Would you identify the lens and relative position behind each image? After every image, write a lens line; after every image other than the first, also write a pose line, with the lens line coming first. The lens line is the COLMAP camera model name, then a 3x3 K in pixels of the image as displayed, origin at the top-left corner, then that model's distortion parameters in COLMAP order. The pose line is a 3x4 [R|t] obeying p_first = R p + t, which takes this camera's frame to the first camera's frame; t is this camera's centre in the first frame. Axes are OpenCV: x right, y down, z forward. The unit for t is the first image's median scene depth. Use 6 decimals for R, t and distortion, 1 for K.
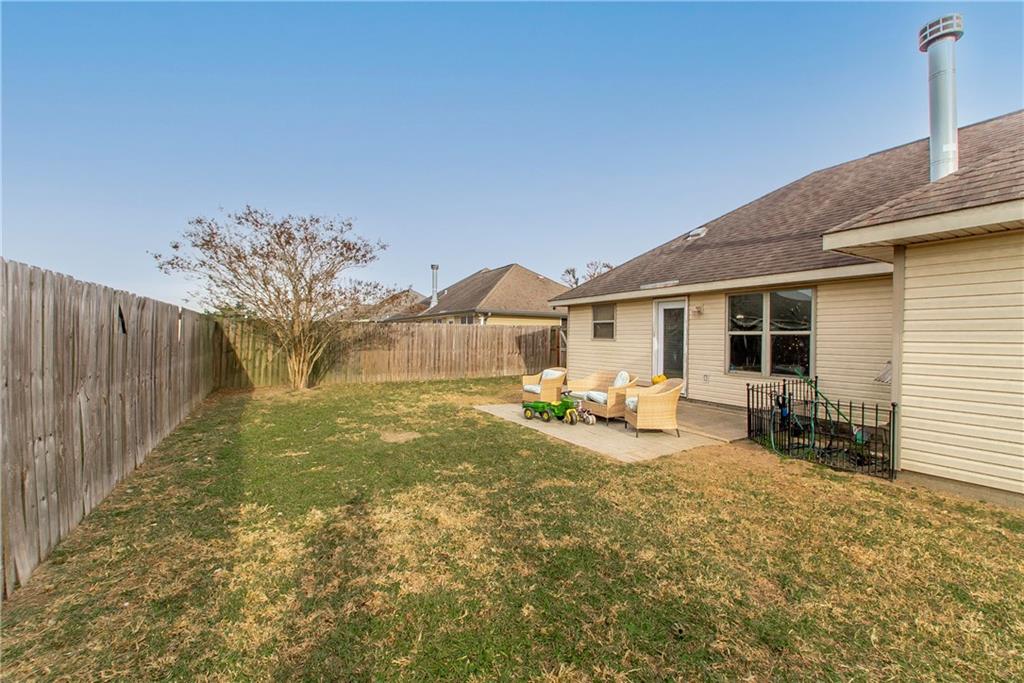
lens RADIAL K [[438.3, 0, 511.8], [0, 438.3, 339.9], [0, 0, 1]] dist [0.023715, 0.000301]
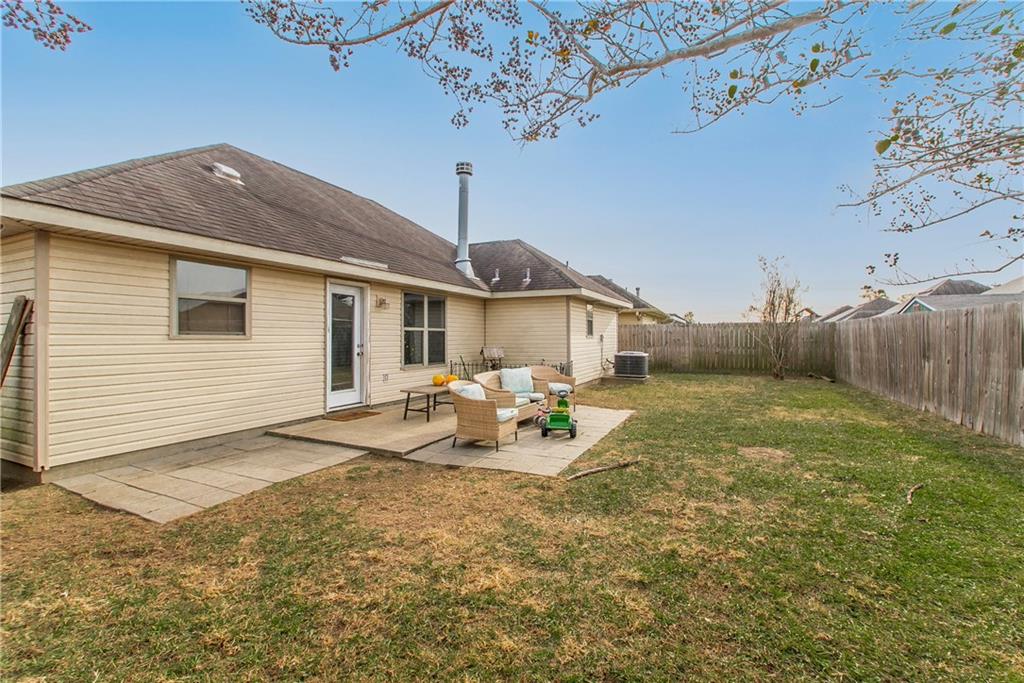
lens RADIAL K [[438.3, 0, 512.5], [0, 438.3, 337.4], [0, 0, 1]] dist [0.023715, 0.000301]
pose [[-0.578785, -0.011861, 0.815394, -0.459599], [-0.001110, 0.999905, 0.013757, -0.009537], [-0.815479, 0.007057, -0.578743, 1.330446]]
